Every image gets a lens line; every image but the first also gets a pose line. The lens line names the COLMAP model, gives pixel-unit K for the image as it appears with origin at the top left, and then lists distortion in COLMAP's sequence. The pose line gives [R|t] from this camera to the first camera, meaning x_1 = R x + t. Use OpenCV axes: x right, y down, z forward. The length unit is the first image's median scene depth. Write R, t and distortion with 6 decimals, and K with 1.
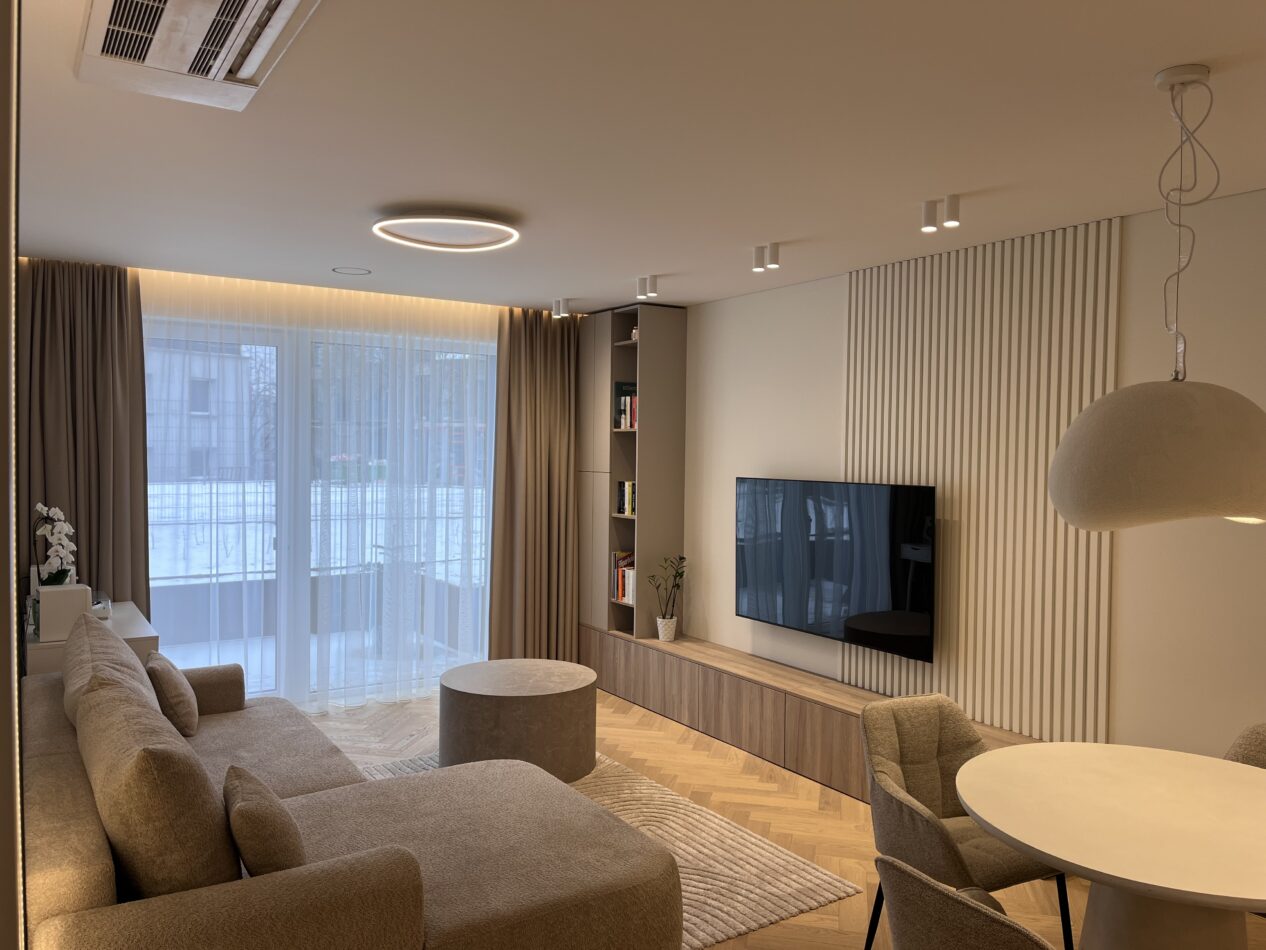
lens RADIAL K [[959.7, 0, 633.0], [0, 959.7, 475.0], [0, 0, 1]] dist [0.131307, -0.163576]
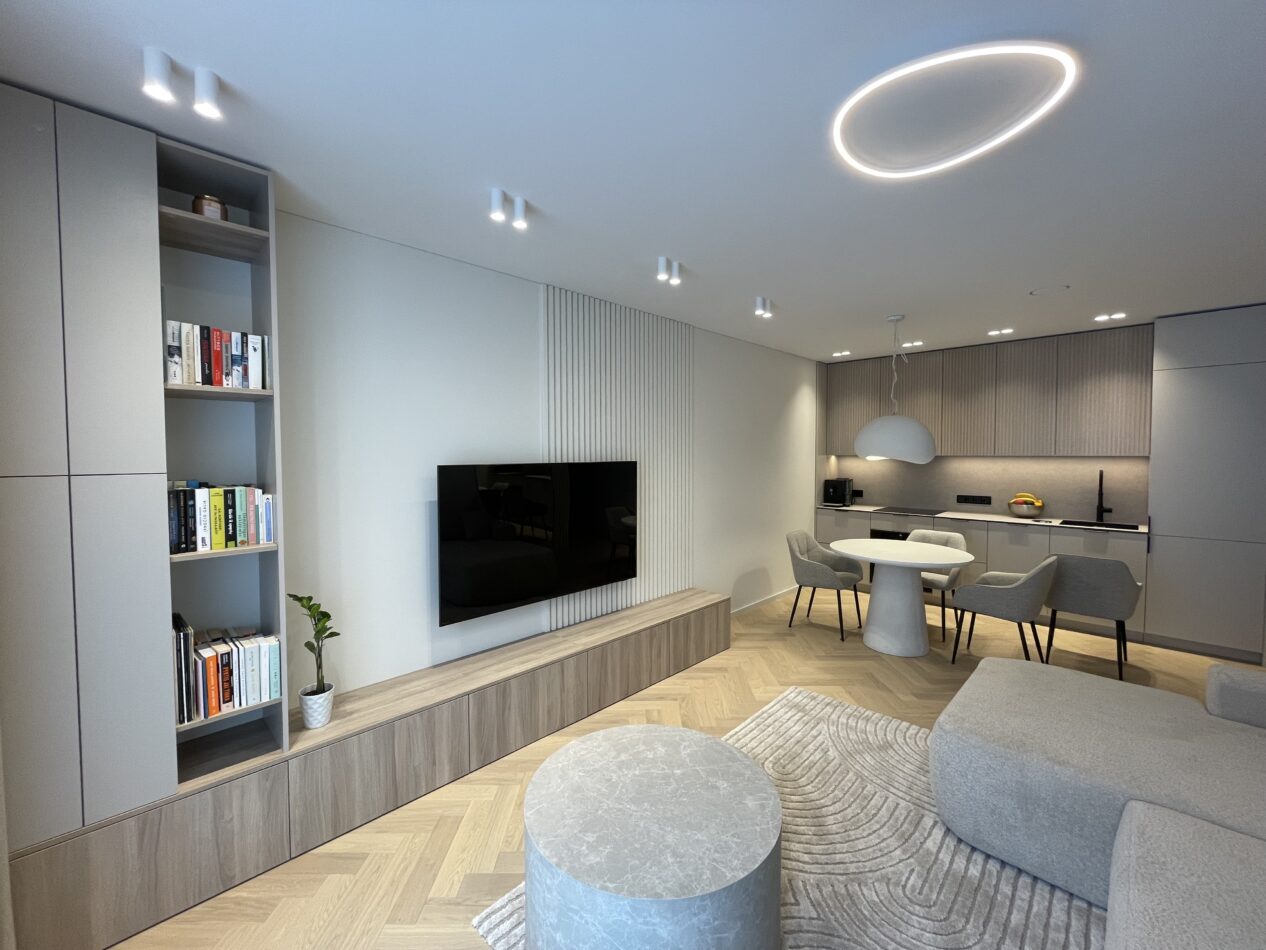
lens RADIAL K [[513.5, 0, 630.7], [0, 513.5, 466.6], [0, 0, 1]] dist [0.000474, 0.000045]
pose [[-0.221121, -0.042317, 0.974328, -0.366628], [0.020609, 0.998632, 0.048049, -0.015042], [-0.975029, 0.030704, -0.219947, 0.921997]]
